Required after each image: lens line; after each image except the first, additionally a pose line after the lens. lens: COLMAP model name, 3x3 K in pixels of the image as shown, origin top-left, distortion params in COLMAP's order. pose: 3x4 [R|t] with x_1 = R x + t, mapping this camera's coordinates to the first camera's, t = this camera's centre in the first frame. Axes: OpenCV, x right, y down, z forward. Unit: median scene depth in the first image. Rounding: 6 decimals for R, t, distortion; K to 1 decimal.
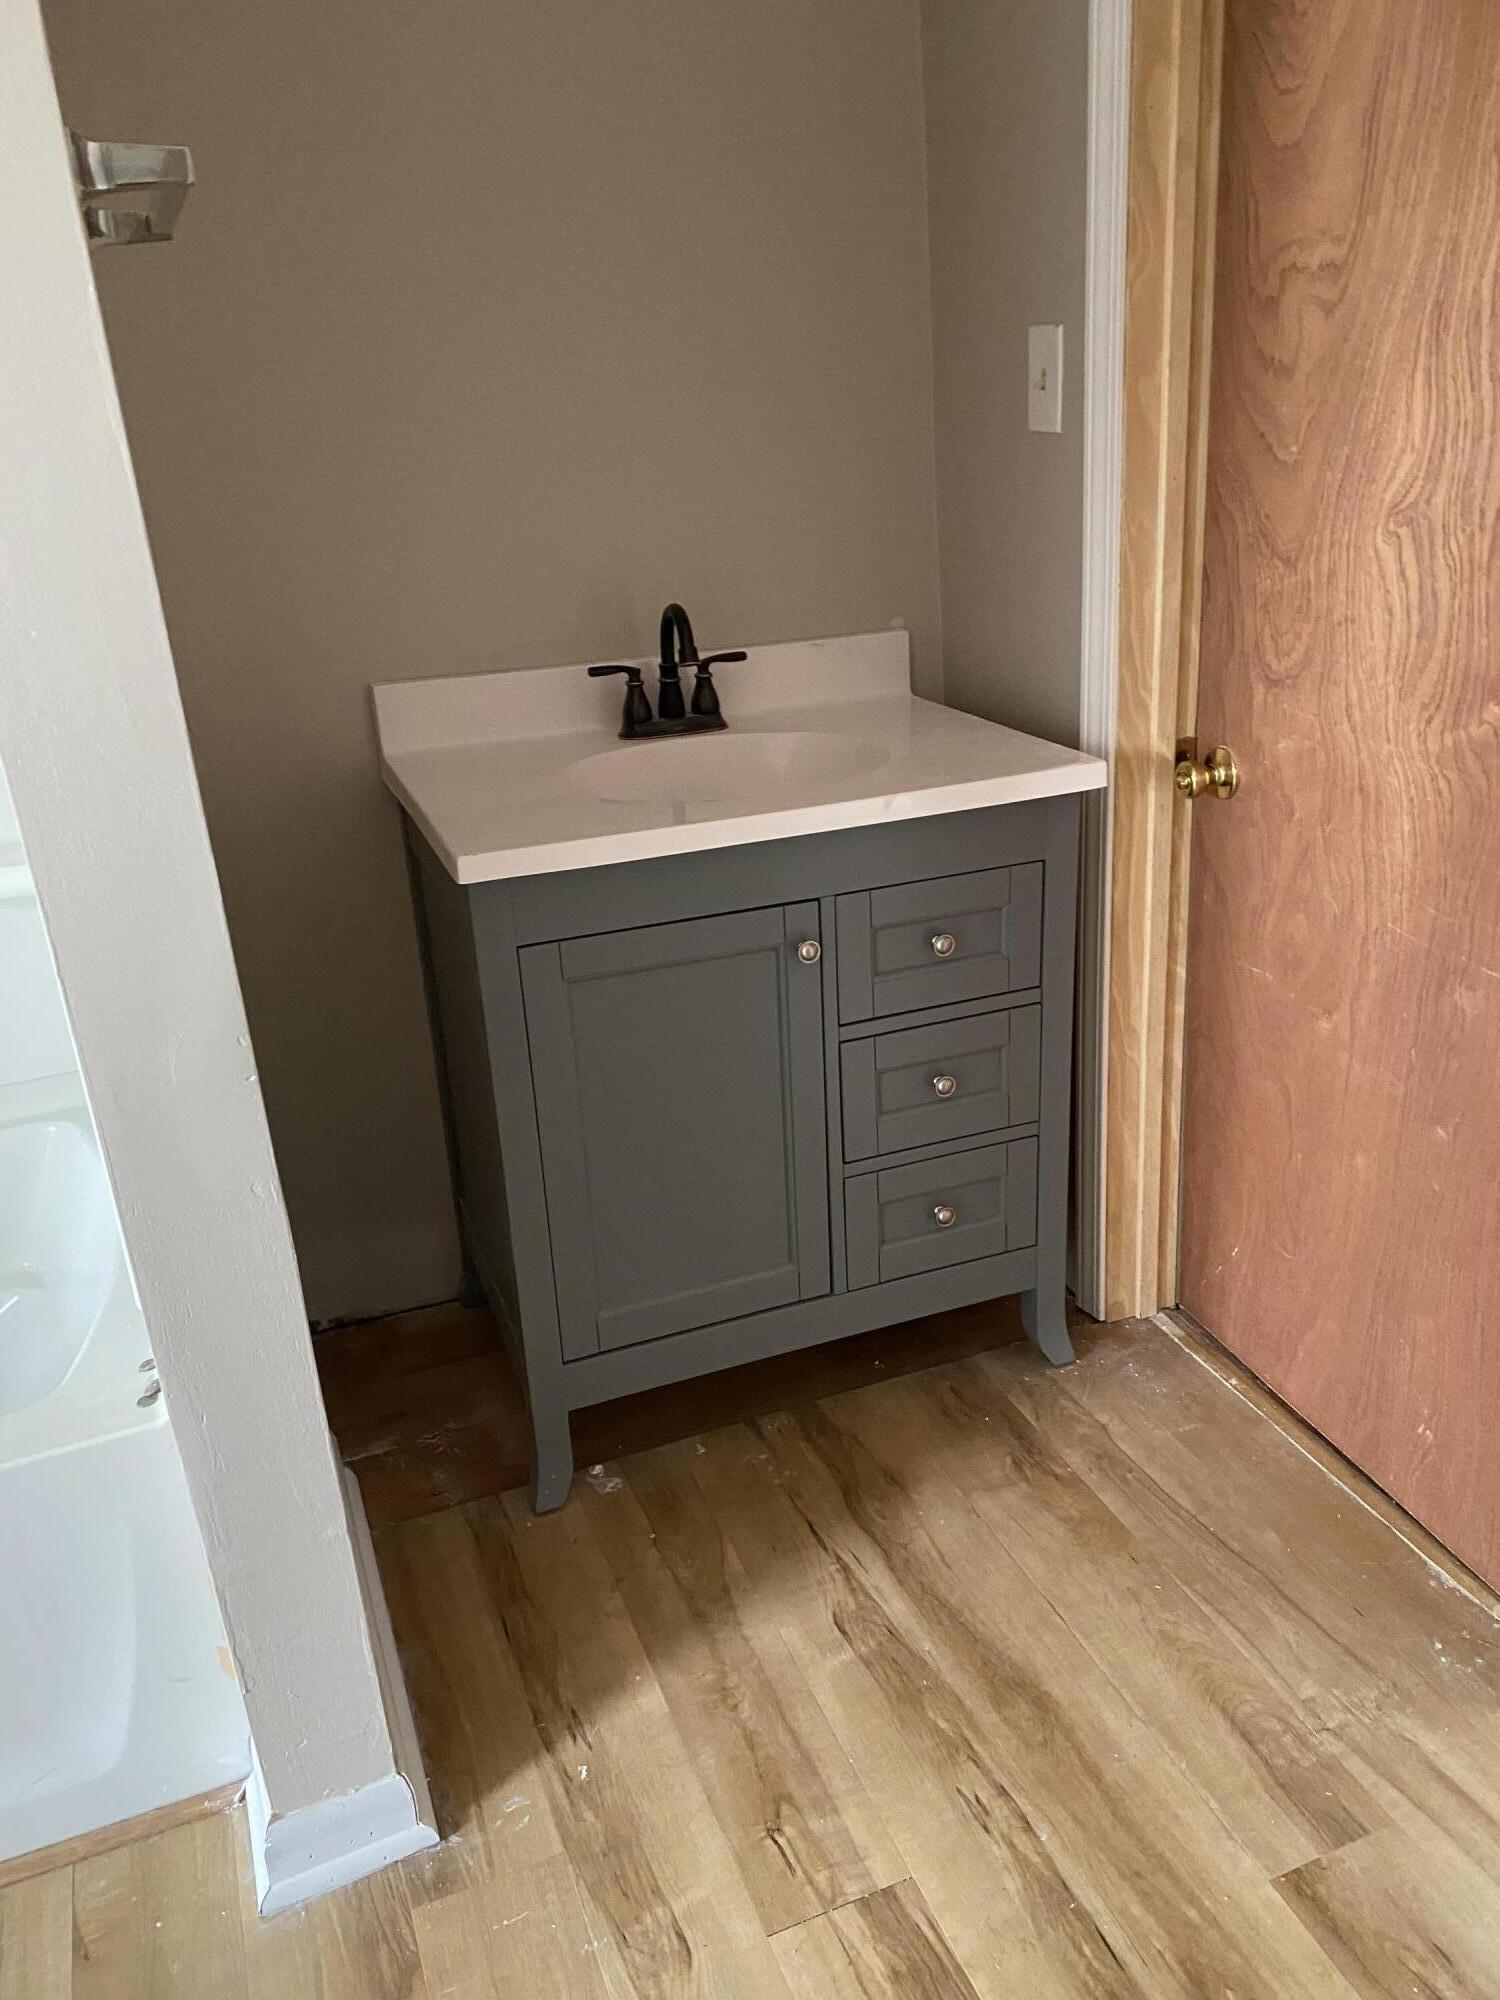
lens RADIAL K [[1524.8, 0, 755.8], [0, 1524.8, 1001.8], [0, 0, 1]] dist [0.044856, -0.057411]
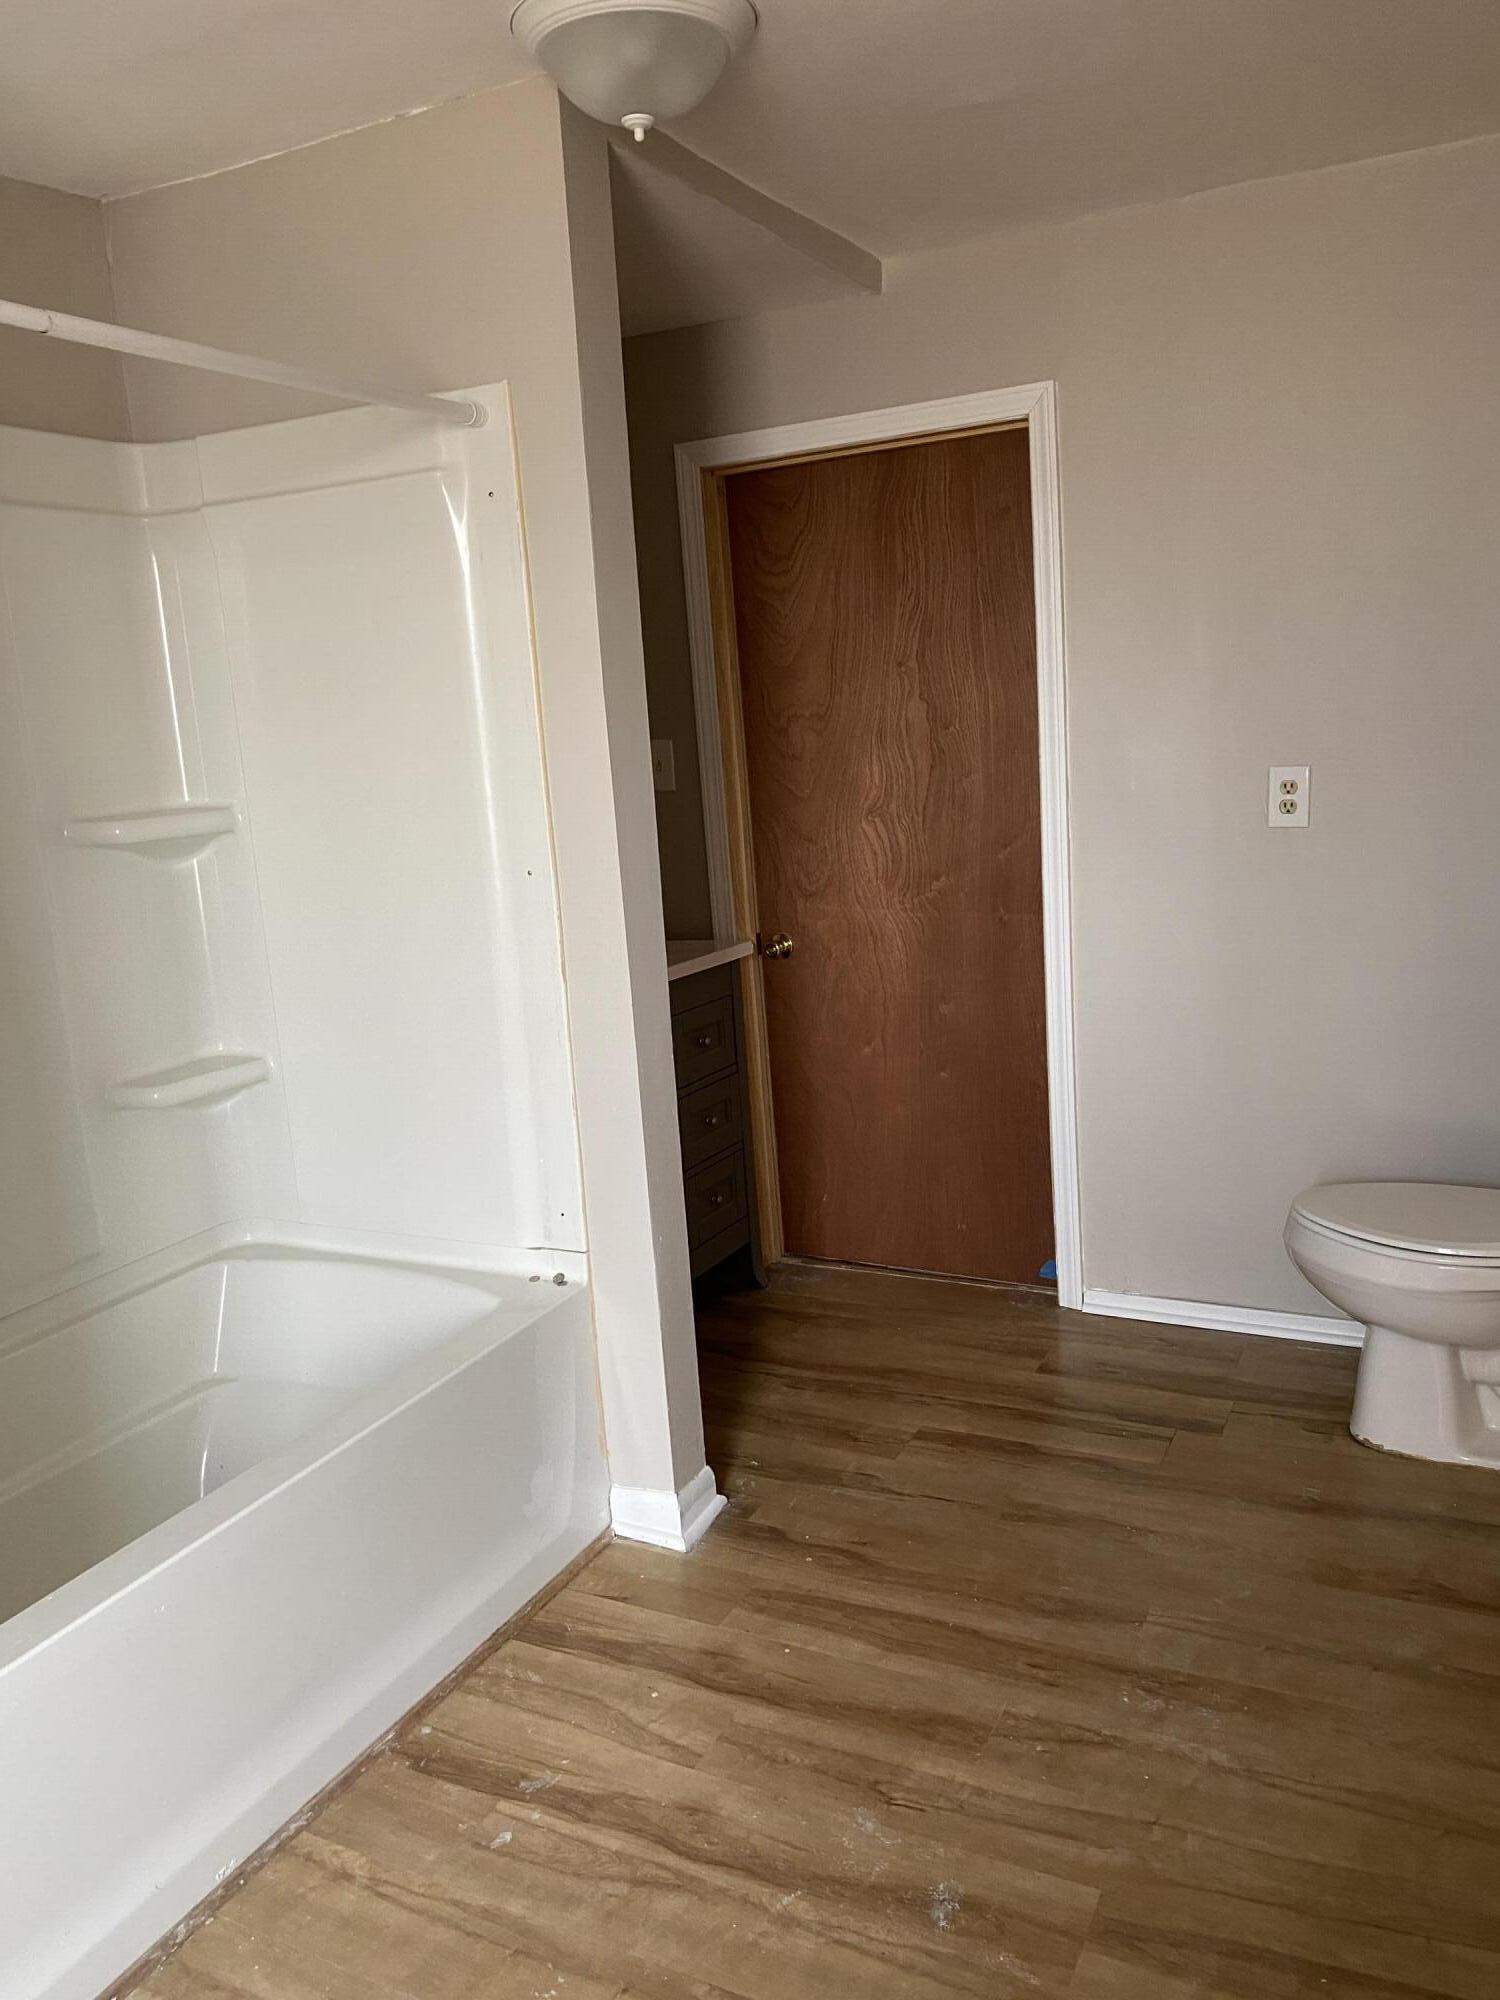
lens RADIAL K [[1524.8, 0, 733.2], [0, 1524.8, 1008.2], [0, 0, 1]] dist [0.044856, -0.057411]
pose [[0.745949, -0.108904, 0.657038, -1.238066], [0.273793, 0.949465, -0.153469, 0.252365], [-0.607122, 0.294373, 0.738070, -0.479478]]
